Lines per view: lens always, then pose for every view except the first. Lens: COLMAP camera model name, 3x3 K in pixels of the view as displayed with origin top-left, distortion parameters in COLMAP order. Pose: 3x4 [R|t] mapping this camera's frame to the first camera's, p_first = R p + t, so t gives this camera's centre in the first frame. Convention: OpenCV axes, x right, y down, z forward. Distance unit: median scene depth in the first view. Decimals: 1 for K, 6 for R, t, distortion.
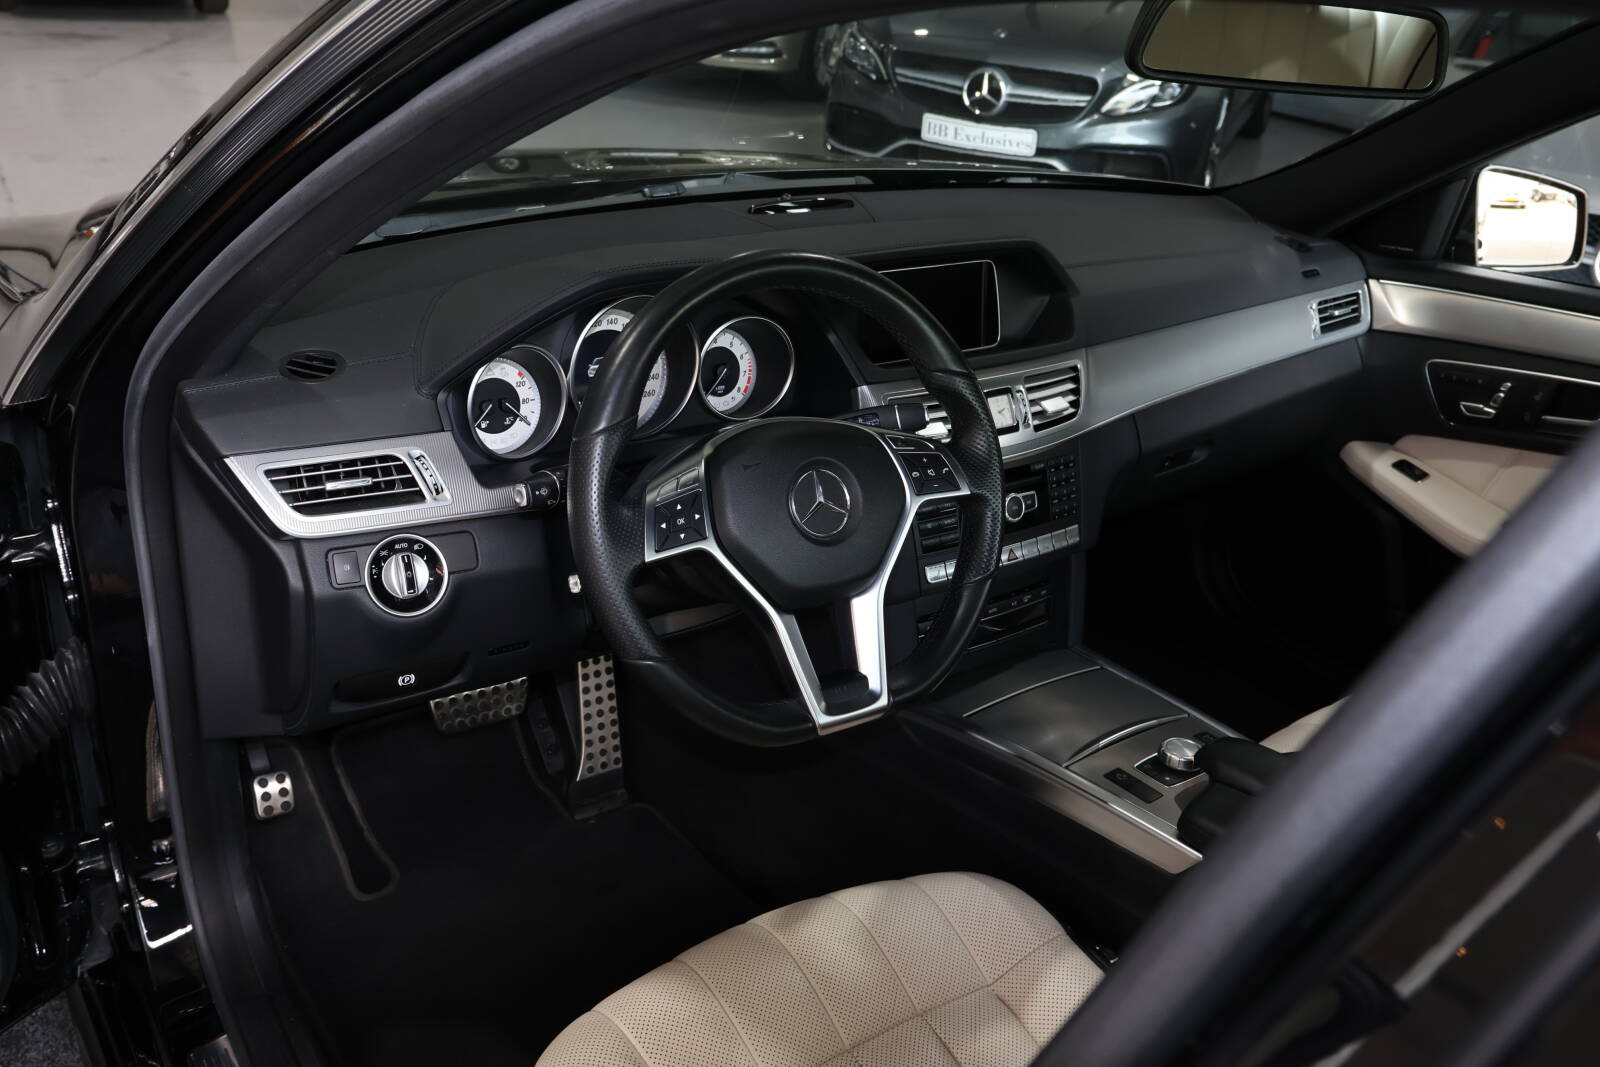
lens RADIAL K [[1342.9, 0, 799.5], [0, 1342.9, 527.7], [0, 0, 1]] dist [-0.027394, 0.030838]
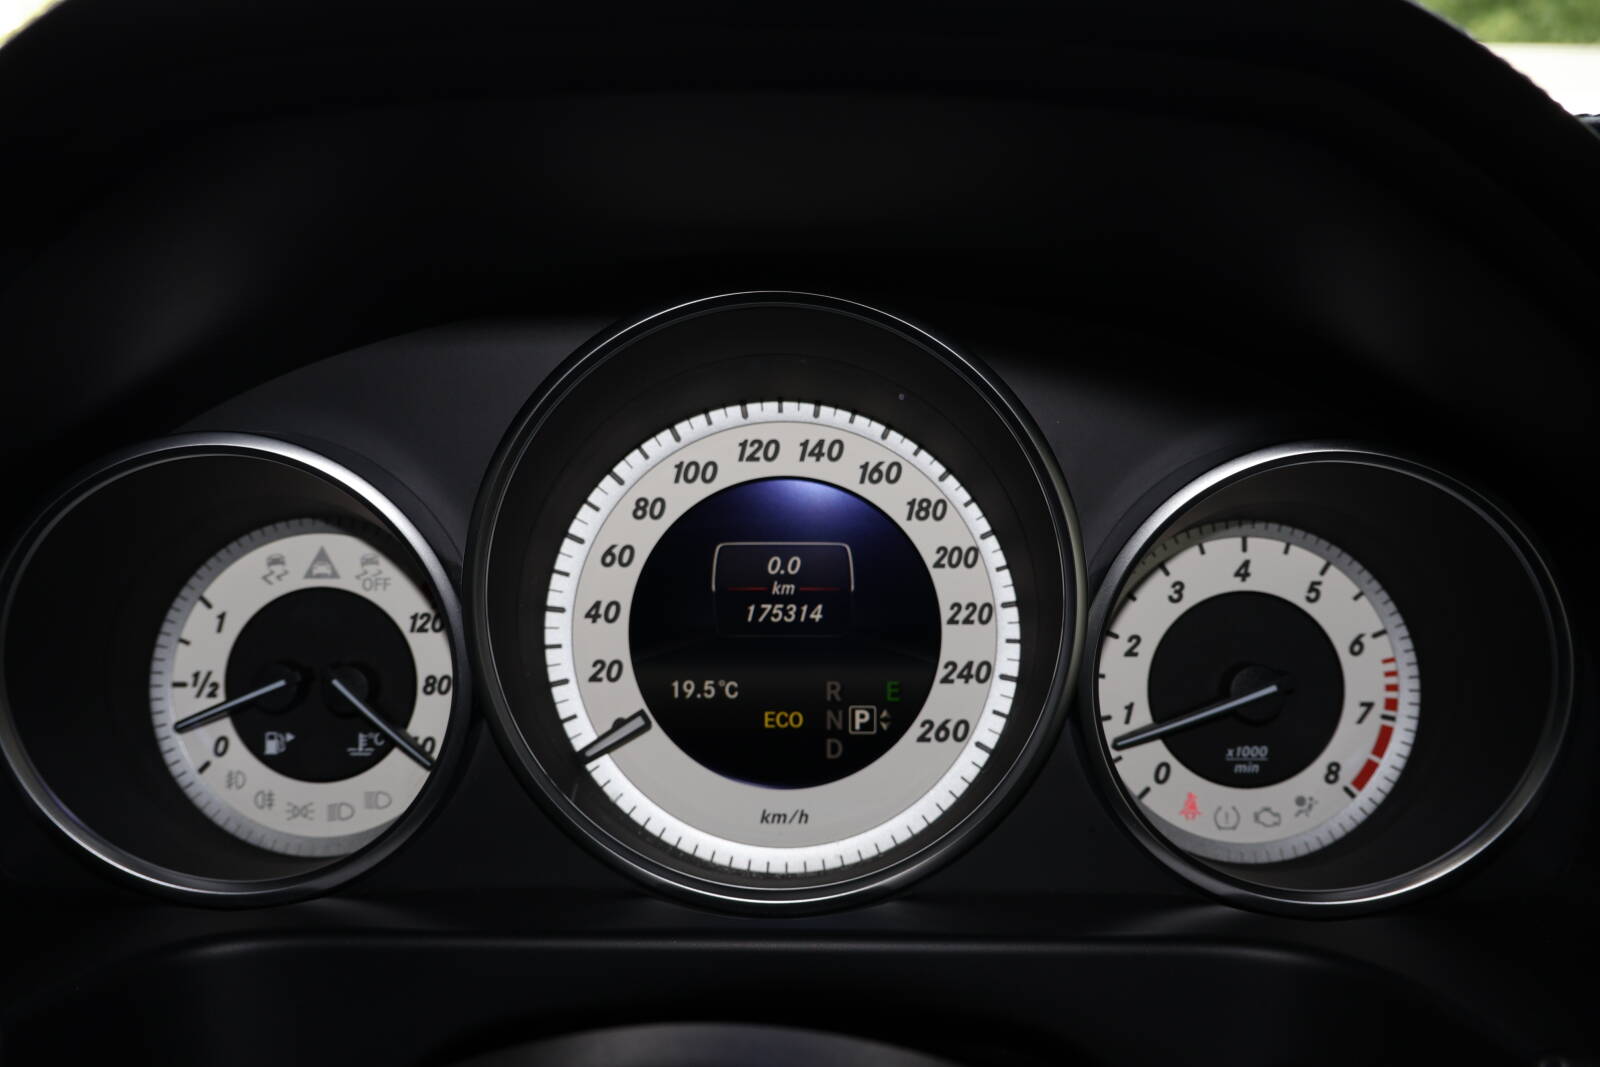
lens RADIAL K [[1342.9, 0, 799.5], [0, 1342.9, 527.7], [0, 0, 1]] dist [-0.027394, 0.030838]
pose [[0.809090, 0.053802, -0.585217, 0.018359], [-0.197649, 0.962705, -0.184752, -0.079609], [0.553451, 0.265148, 0.789549, 0.722303]]
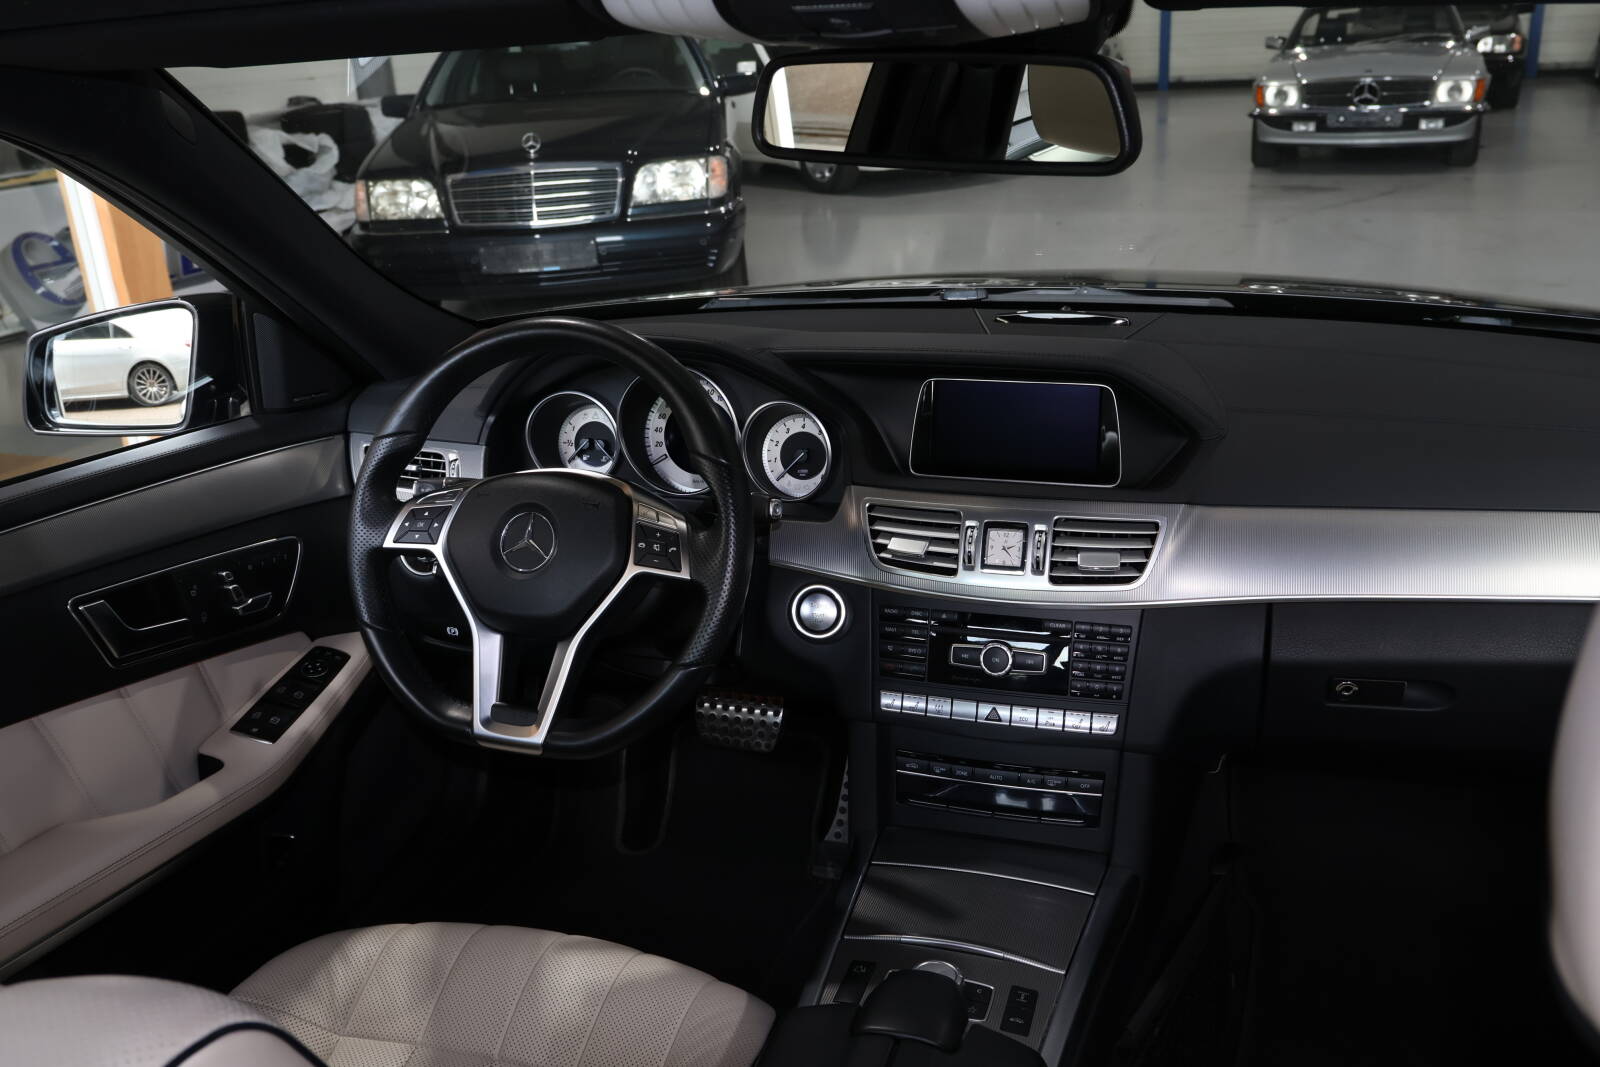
lens RADIAL K [[1342.9, 0, 799.5], [0, 1342.9, 527.7], [0, 0, 1]] dist [-0.027394, 0.030838]
pose [[0.601828, 0.183712, -0.777209, 0.738233], [-0.263163, 0.964448, 0.024192, -0.084411], [0.754022, 0.189973, 0.628778, 0.343594]]
